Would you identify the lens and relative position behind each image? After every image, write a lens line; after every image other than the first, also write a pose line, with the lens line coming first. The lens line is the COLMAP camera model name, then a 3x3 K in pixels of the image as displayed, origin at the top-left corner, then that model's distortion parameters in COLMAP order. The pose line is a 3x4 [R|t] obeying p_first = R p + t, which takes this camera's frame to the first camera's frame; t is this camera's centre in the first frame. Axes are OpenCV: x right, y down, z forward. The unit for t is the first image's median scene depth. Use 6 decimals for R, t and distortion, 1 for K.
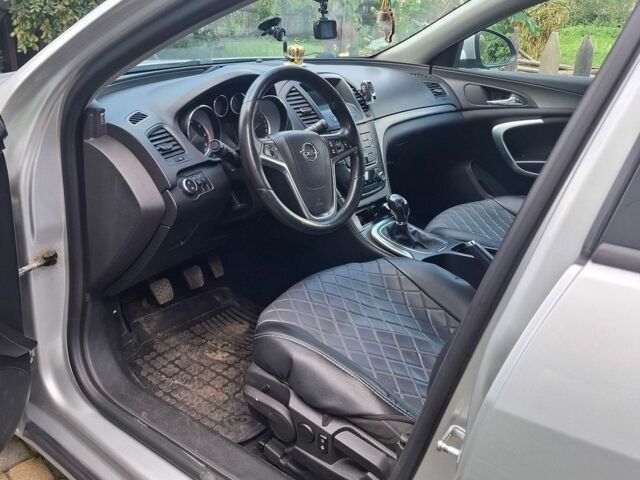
lens RADIAL K [[509.1, 0, 335.7], [0, 509.1, 221.6], [0, 0, 1]] dist [0.083248, -0.111253]
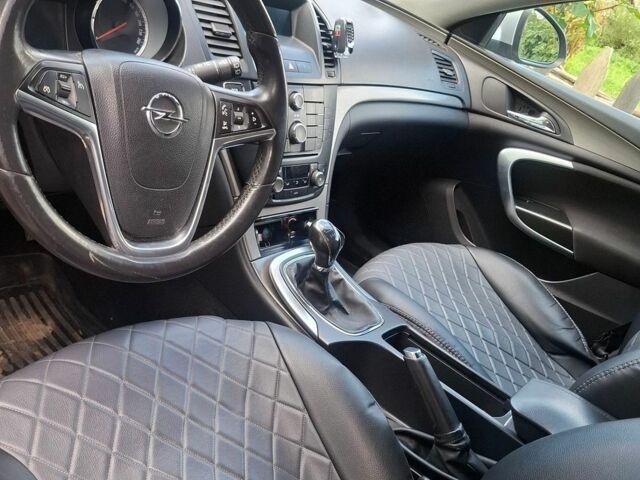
lens RADIAL K [[509.1, 0, 335.7], [0, 509.1, 221.6], [0, 0, 1]] dist [0.083248, -0.111253]
pose [[0.946462, 0.307929, 0.096898, 0.063391], [-0.316850, 0.943571, 0.096327, -0.102215], [-0.061768, -0.121872, 0.990622, 0.365627]]
